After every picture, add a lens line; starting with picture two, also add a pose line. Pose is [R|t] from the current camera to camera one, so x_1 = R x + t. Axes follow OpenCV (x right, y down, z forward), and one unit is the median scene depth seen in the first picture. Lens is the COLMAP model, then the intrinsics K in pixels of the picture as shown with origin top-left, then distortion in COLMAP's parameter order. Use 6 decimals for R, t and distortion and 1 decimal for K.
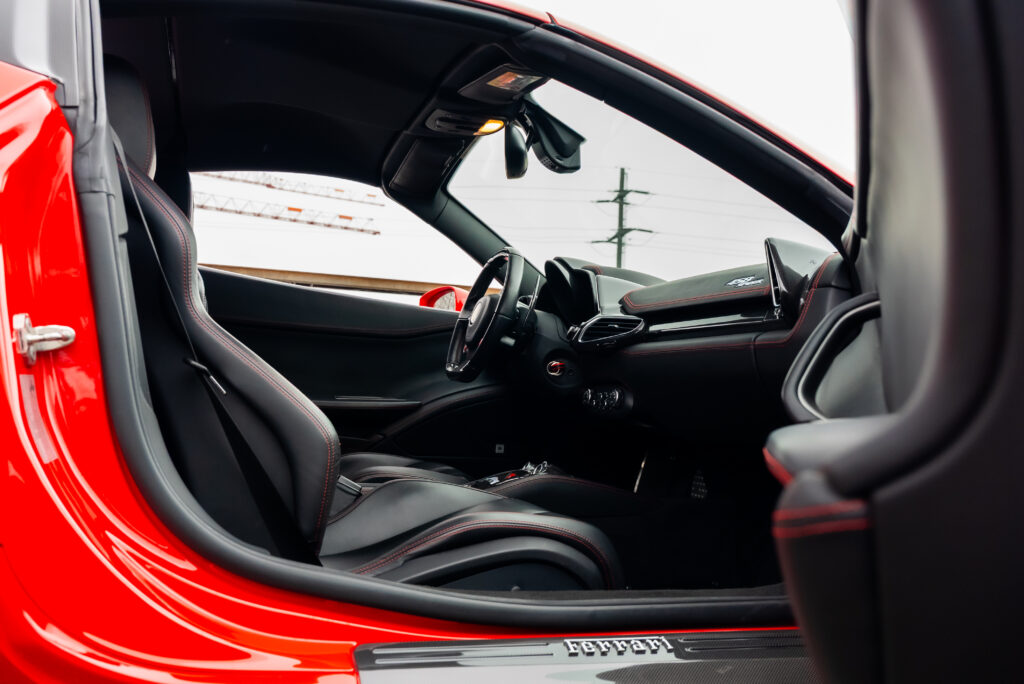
lens RADIAL K [[1007.0, 0, 509.3], [0, 1007.0, 343.5], [0, 0, 1]] dist [-0.018469, 0.000000]
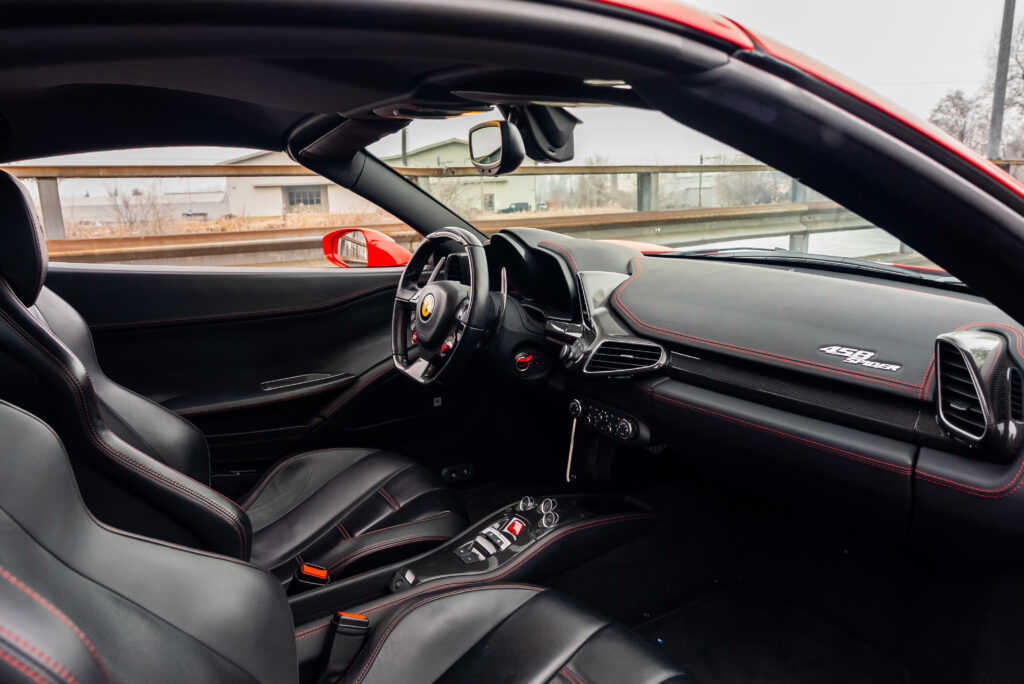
lens RADIAL K [[698.5, 0, 514.0], [0, 698.5, 335.5], [0, 0, 1]] dist [0.008560, 0.000293]
pose [[0.963469, -0.118634, 0.240112, -0.126685], [0.048219, 0.958728, 0.280206, -0.199306], [-0.263444, -0.258392, 0.929425, 0.462749]]
